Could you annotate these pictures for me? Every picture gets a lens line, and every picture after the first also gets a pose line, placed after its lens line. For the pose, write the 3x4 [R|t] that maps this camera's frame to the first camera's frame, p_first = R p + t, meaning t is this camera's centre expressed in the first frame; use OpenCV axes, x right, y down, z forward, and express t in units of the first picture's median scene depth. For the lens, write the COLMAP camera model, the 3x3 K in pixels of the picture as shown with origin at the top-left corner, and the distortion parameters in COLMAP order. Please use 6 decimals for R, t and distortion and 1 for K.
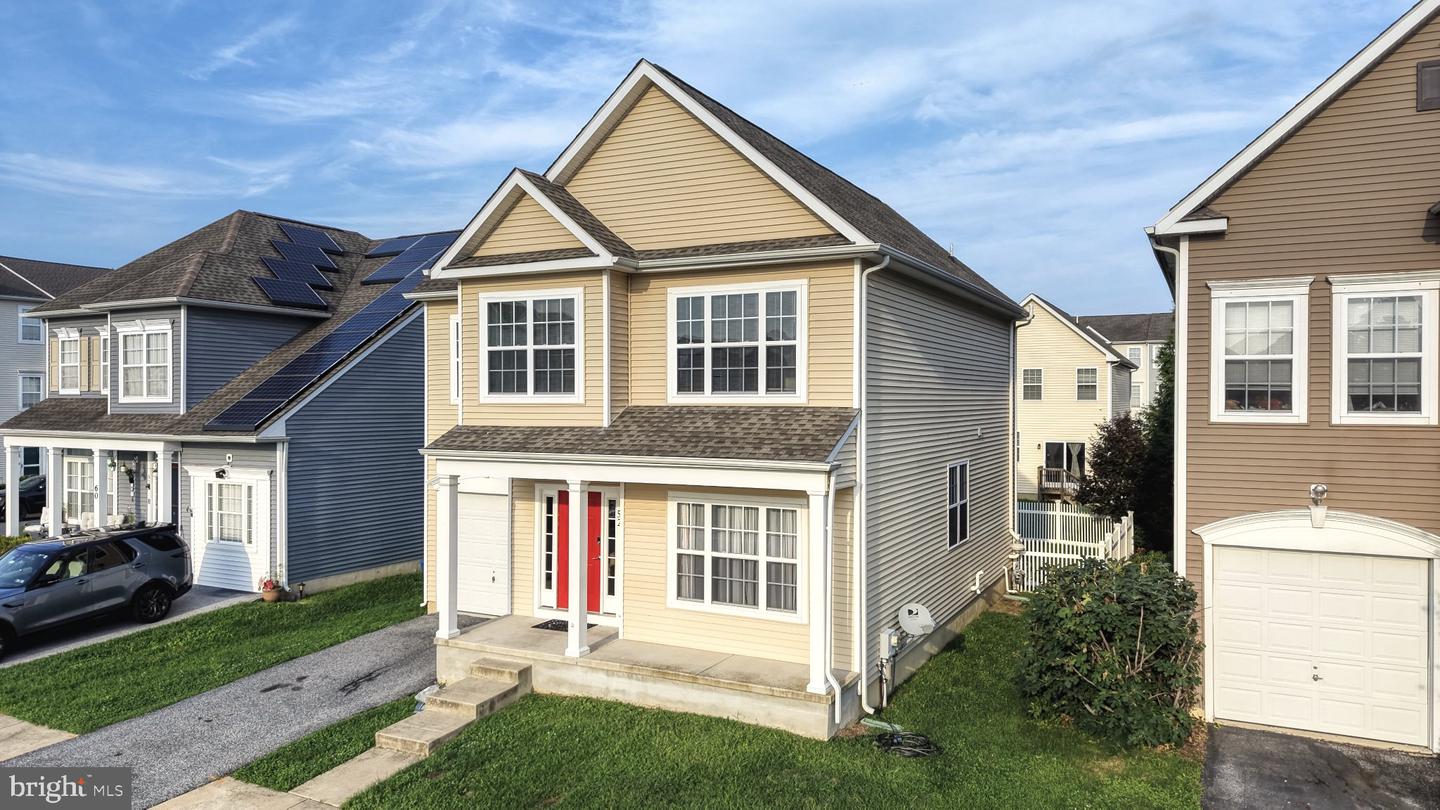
lens RADIAL K [[966.3, 0, 722.5], [0, 966.3, 399.8], [0, 0, 1]] dist [0.026247, -0.028060]
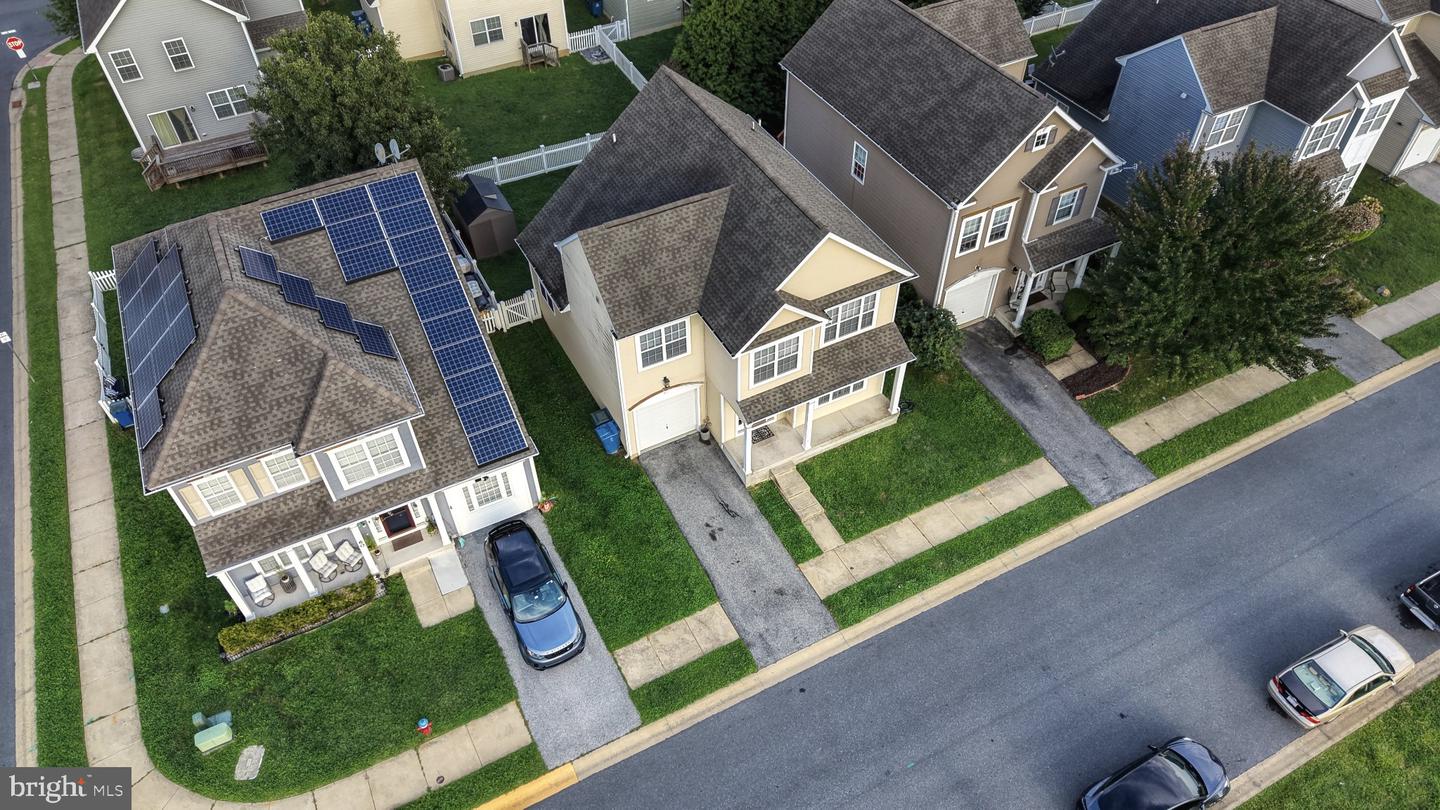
lens RADIAL K [[964.3, 0, 720.0], [0, 964.3, 405.0], [0, 0, 1]] dist [0.025590, -0.025434]
pose [[0.581080, -0.593837, 0.556511, -1.549541], [0.012228, 0.690096, 0.723615, -1.560626], [-0.813755, -0.413673, 0.408262, 0.209453]]
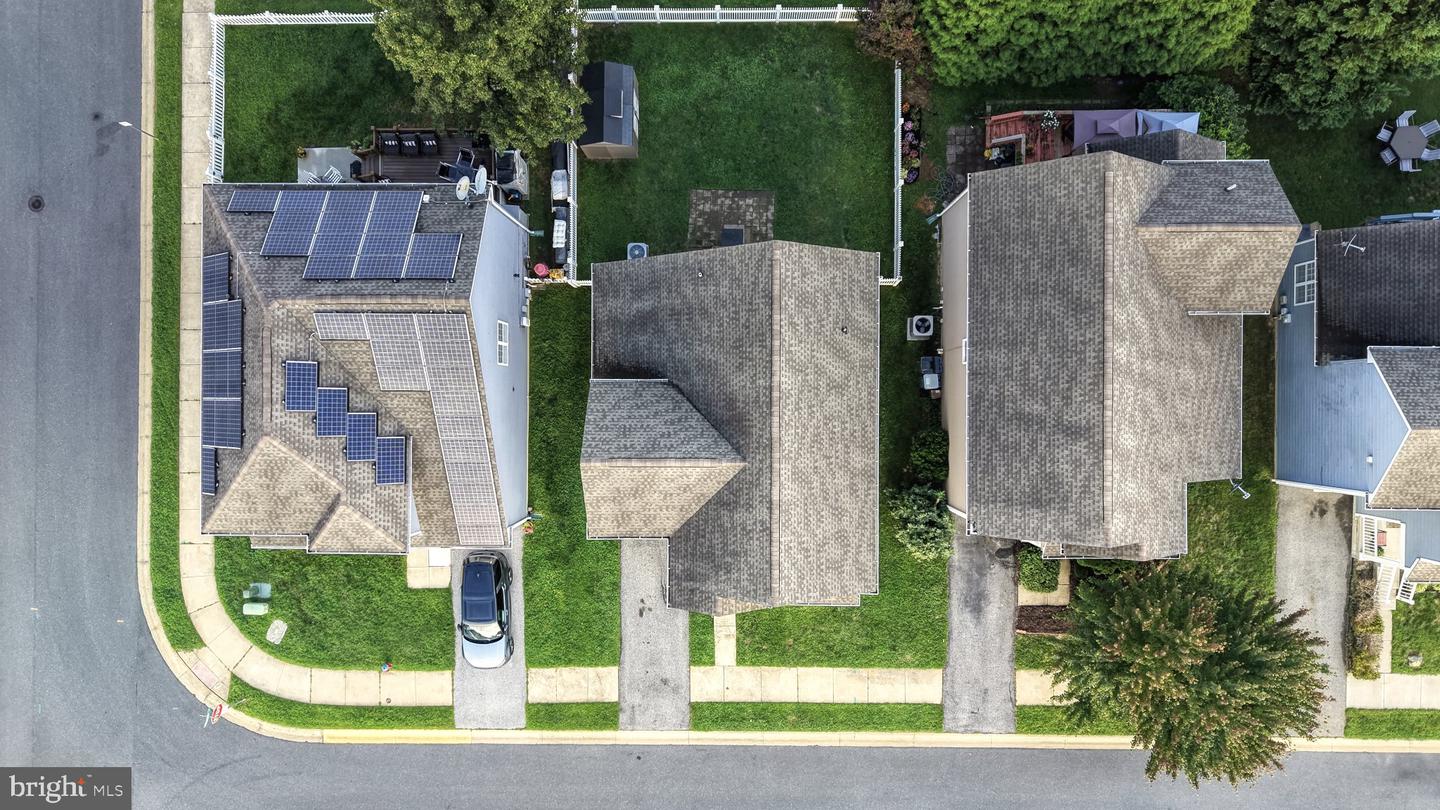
lens RADIAL K [[1011.8, 0, 717.3], [0, 1011.8, 403.3], [0, 0, 1]] dist [0.012266, -0.005382]
pose [[0.892377, -0.450564, -0.025577, 0.066377], [0.026879, -0.003510, 0.999633, -2.599266], [-0.450489, -0.892737, 0.008979, 1.438787]]
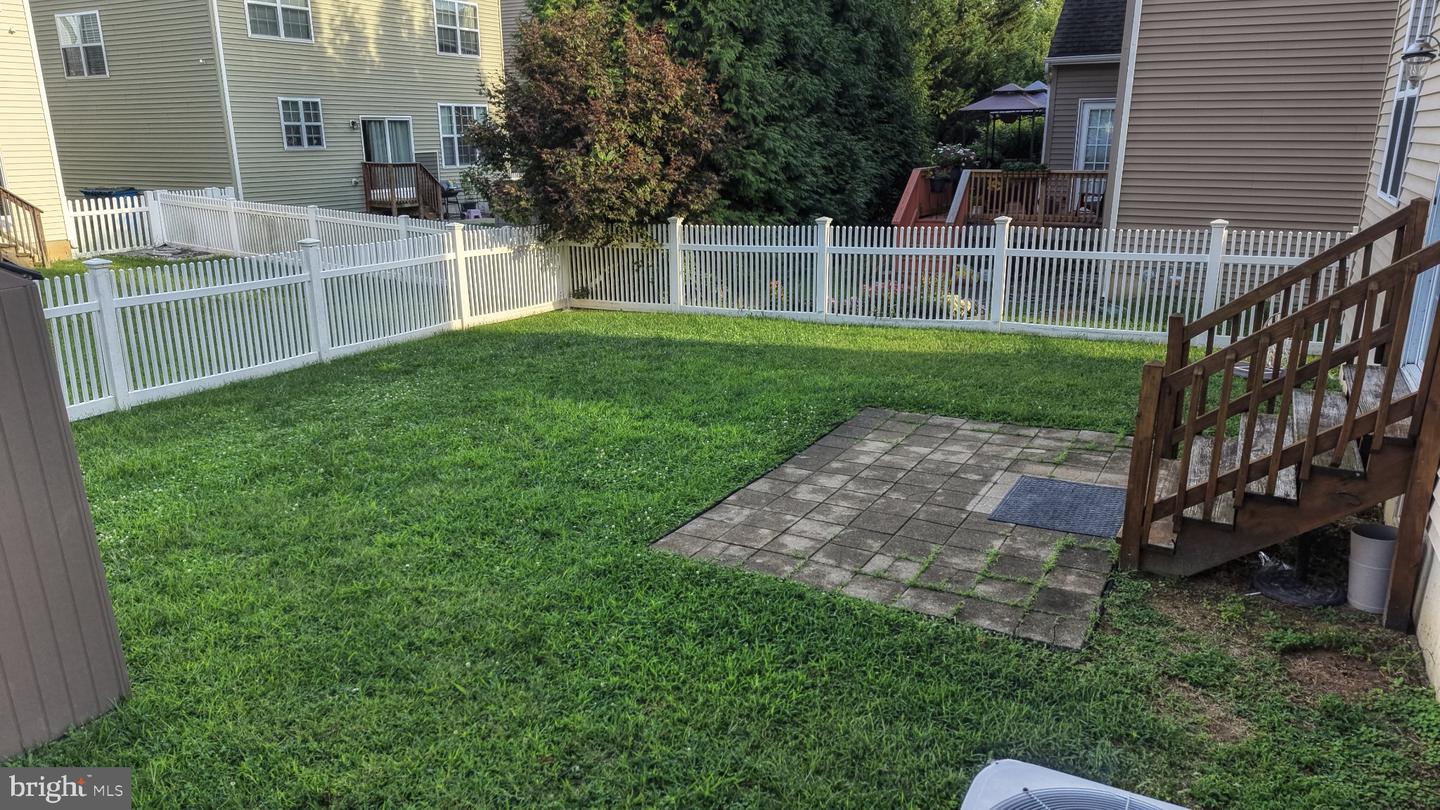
lens RADIAL K [[966.3, 0, 722.5], [0, 966.3, 399.8], [0, 0, 1]] dist [0.026247, -0.028060]
pose [[0.024202, -0.267811, 0.963168, -0.155105], [0.000501, 0.963453, 0.267878, 0.152729], [-0.999707, -0.006000, 0.023452, 2.010473]]
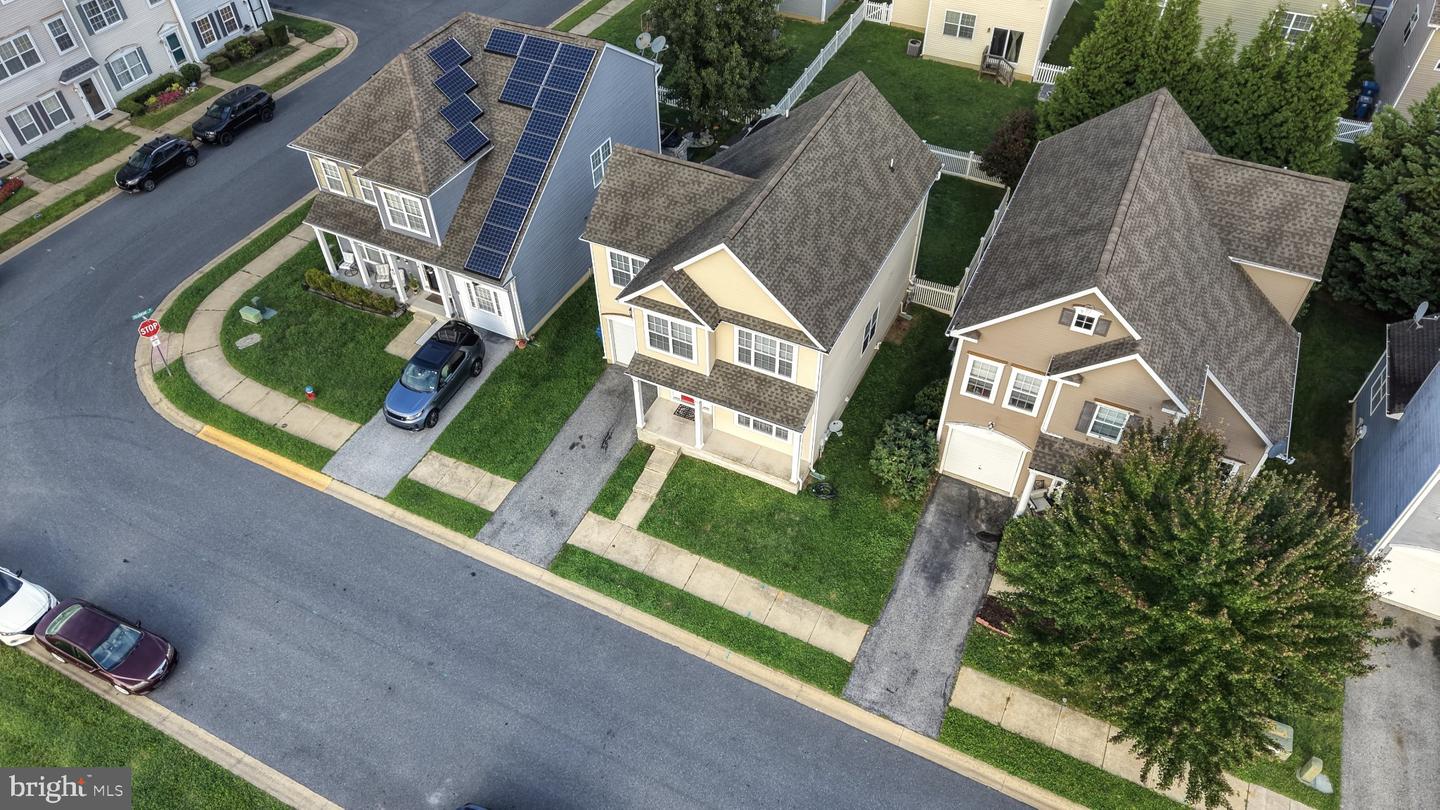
lens RADIAL K [[964.3, 0, 720.0], [0, 964.3, 405.0], [0, 0, 1]] dist [0.025590, -0.025434]
pose [[0.999780, -0.020931, 0.001627, -0.097371], [0.013492, 0.699919, 0.714095, -1.544605], [-0.016085, -0.713915, 0.700047, -0.649840]]
